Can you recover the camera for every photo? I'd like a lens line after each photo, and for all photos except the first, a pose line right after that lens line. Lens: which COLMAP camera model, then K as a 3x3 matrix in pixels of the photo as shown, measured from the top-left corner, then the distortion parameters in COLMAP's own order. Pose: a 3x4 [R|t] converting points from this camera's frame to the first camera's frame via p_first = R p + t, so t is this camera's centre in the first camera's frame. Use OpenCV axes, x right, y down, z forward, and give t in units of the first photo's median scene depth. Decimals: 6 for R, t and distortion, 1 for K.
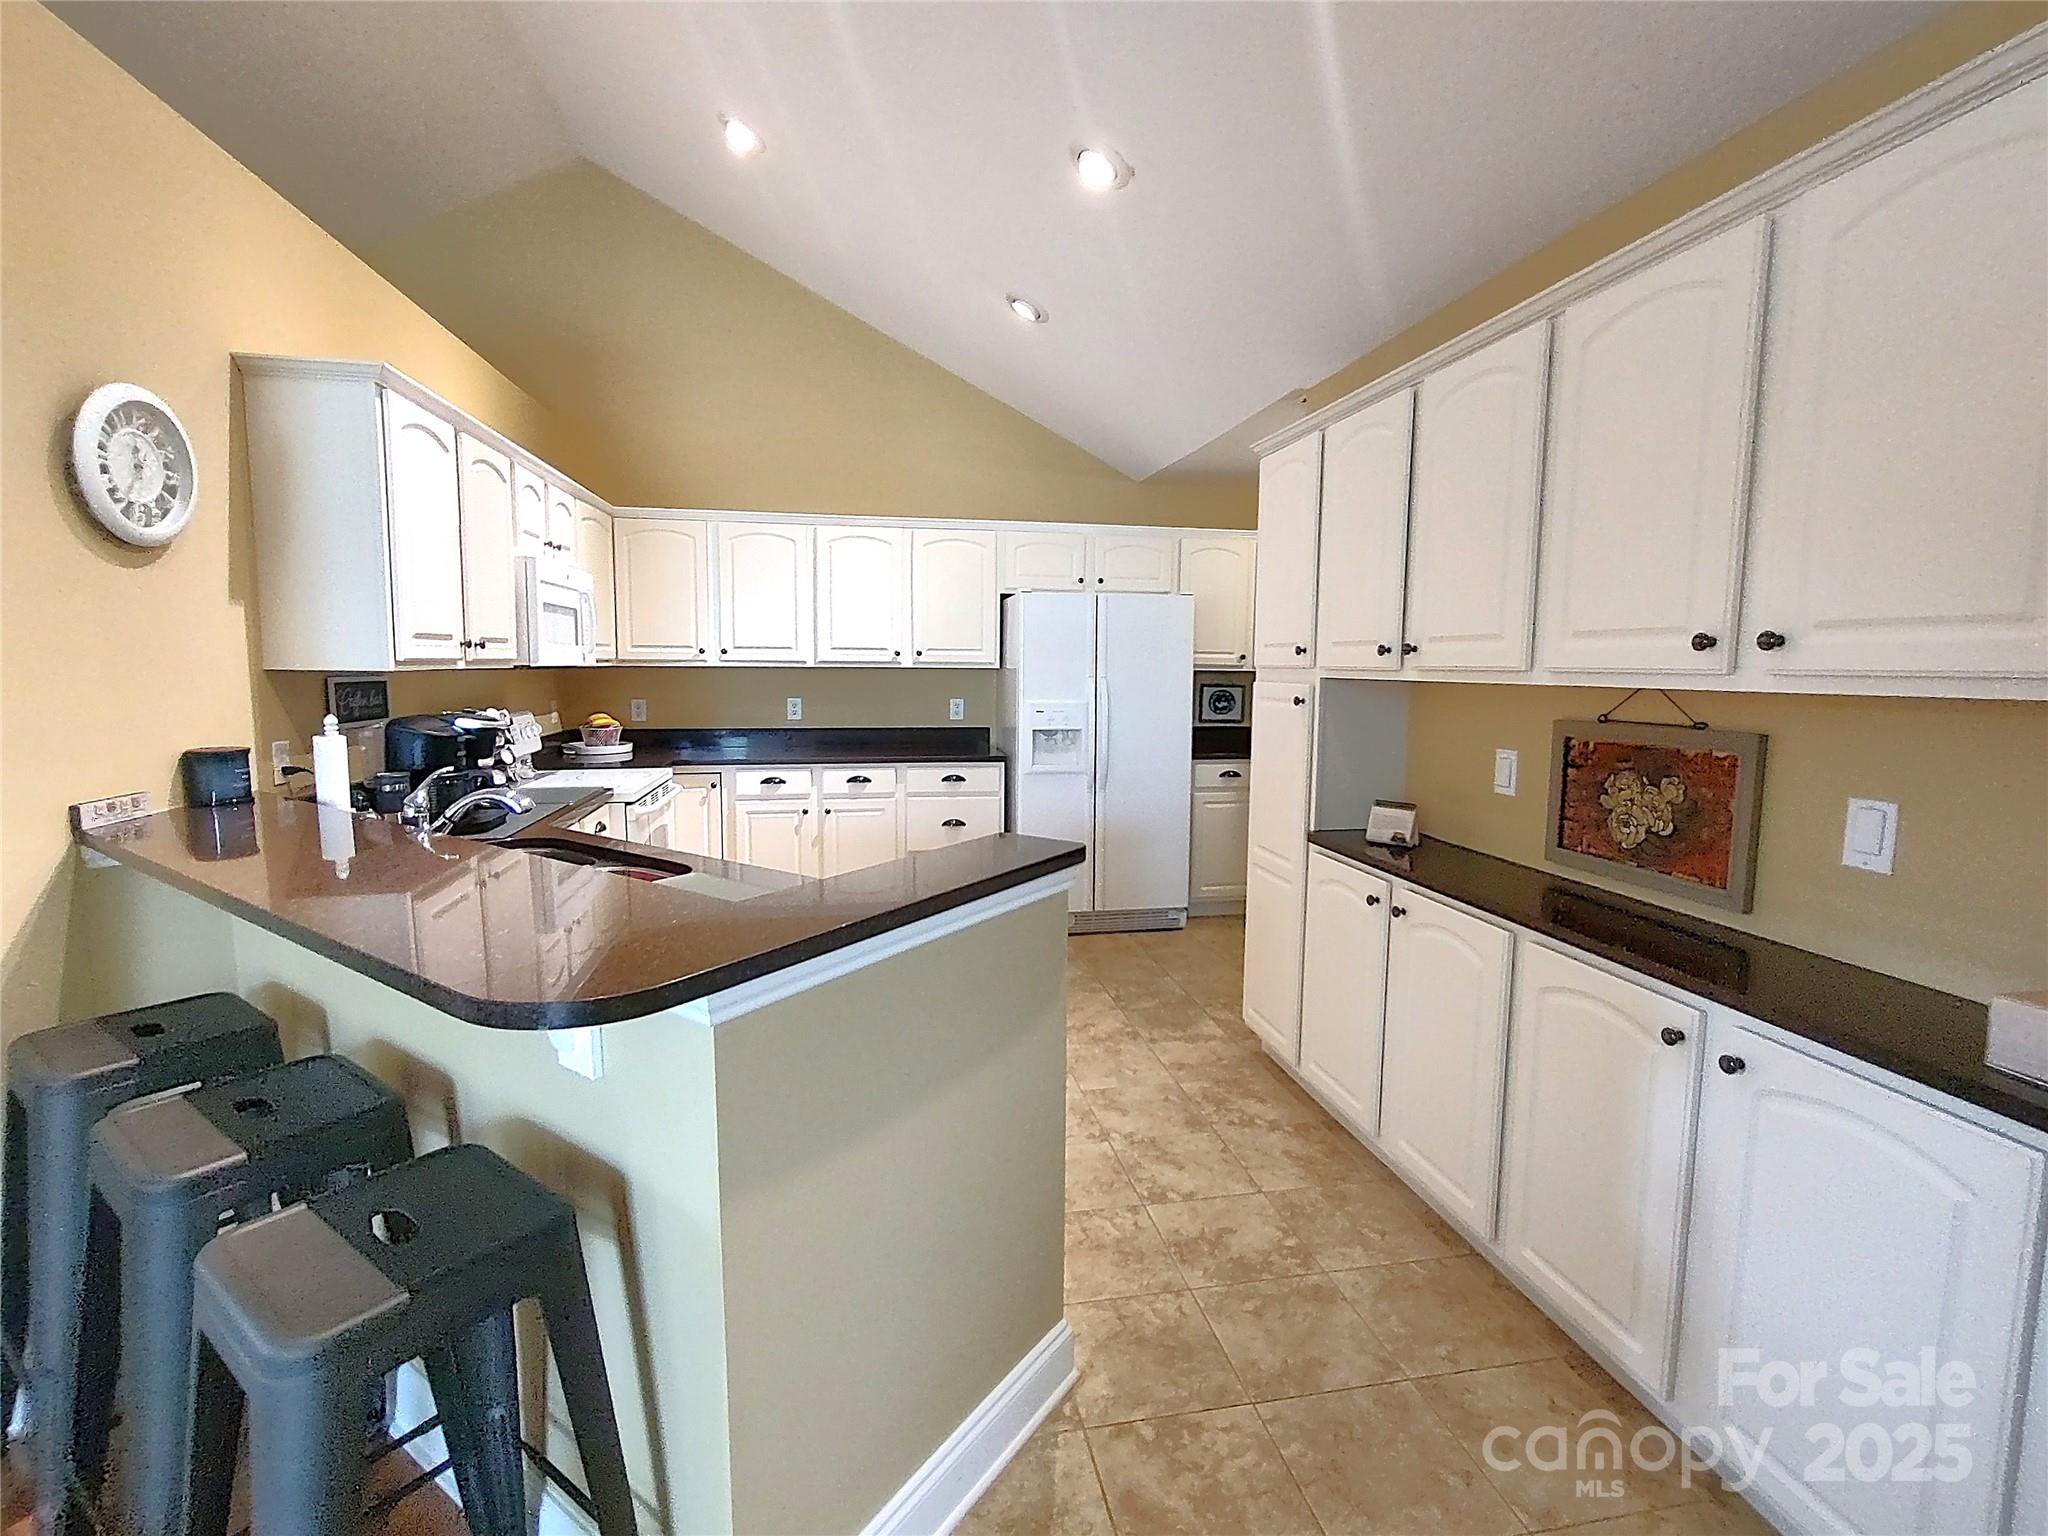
lens RADIAL K [[926.3, 0, 1030.2], [0, 926.3, 762.3], [0, 0, 1]] dist [-0.001779, -0.001123]
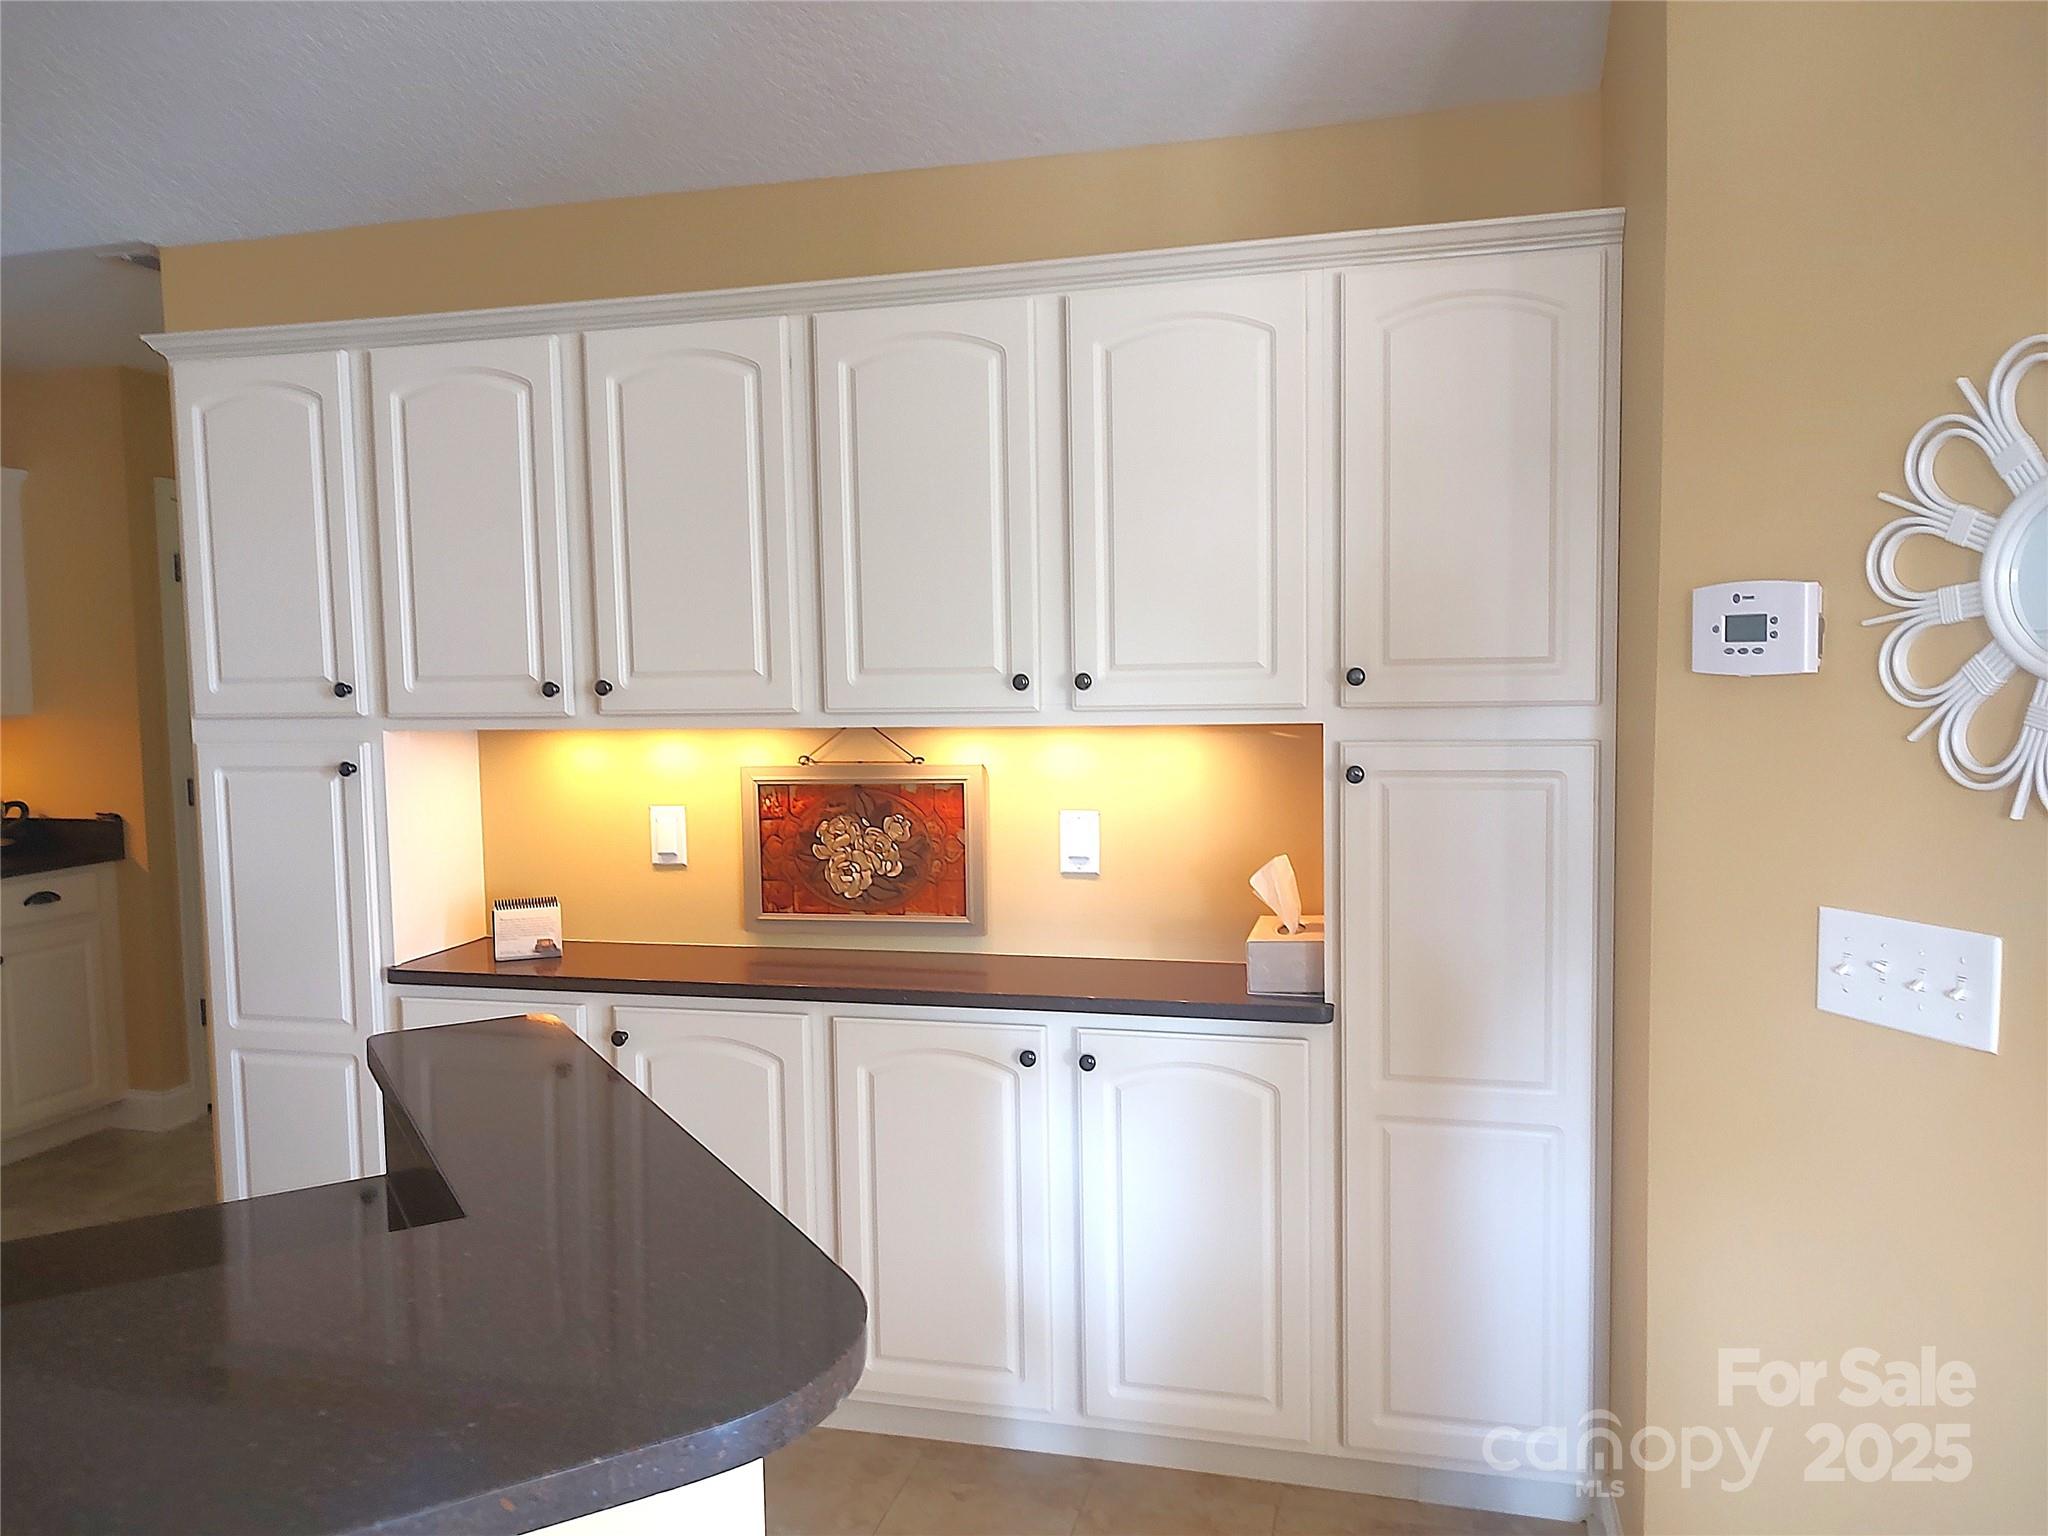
lens RADIAL K [[1450.0, 0, 1033.8], [0, 1450.0, 777.8], [0, 0, 1]] dist [0.026912, -0.030575]
pose [[0.426497, -0.081961, 0.900768, -0.458993], [0.116494, 0.992569, 0.035156, -0.044496], [-0.896956, 0.089940, 0.432876, 0.159882]]
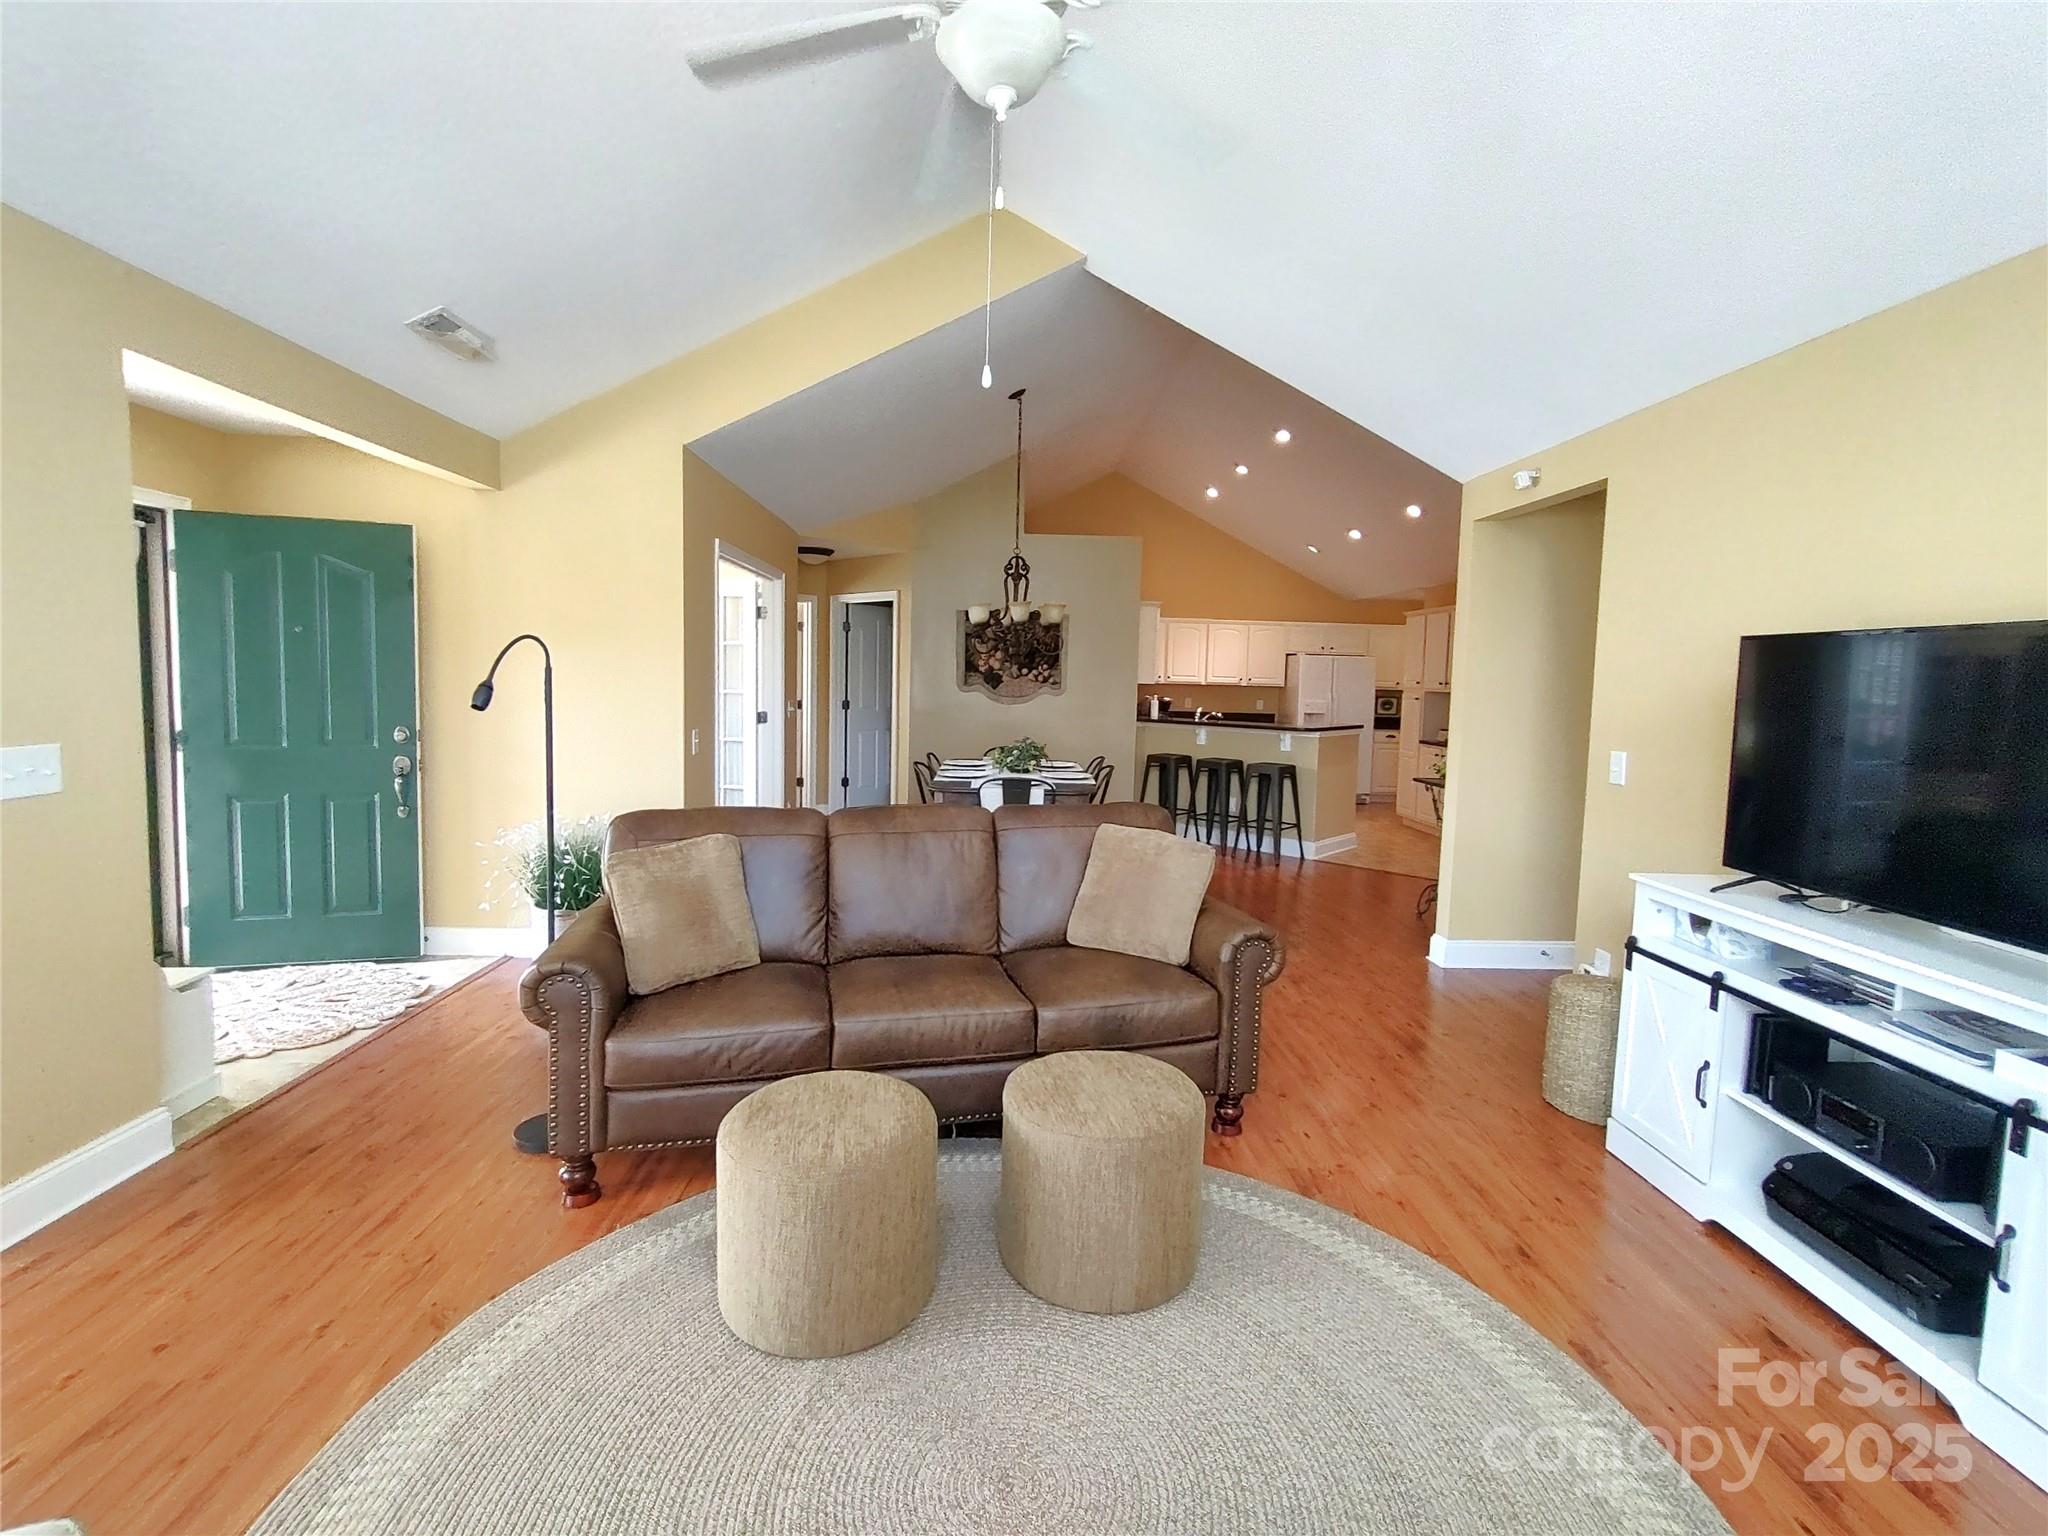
lens RADIAL K [[926.3, 0, 1015.6], [0, 926.3, 758.2], [0, 0, 1]] dist [-0.001779, -0.001123]
pose [[0.986712, 0.034158, -0.158848, -0.631091], [-0.038250, 0.999009, -0.022774, 0.296873], [0.157913, 0.028548, 0.987040, -2.657628]]
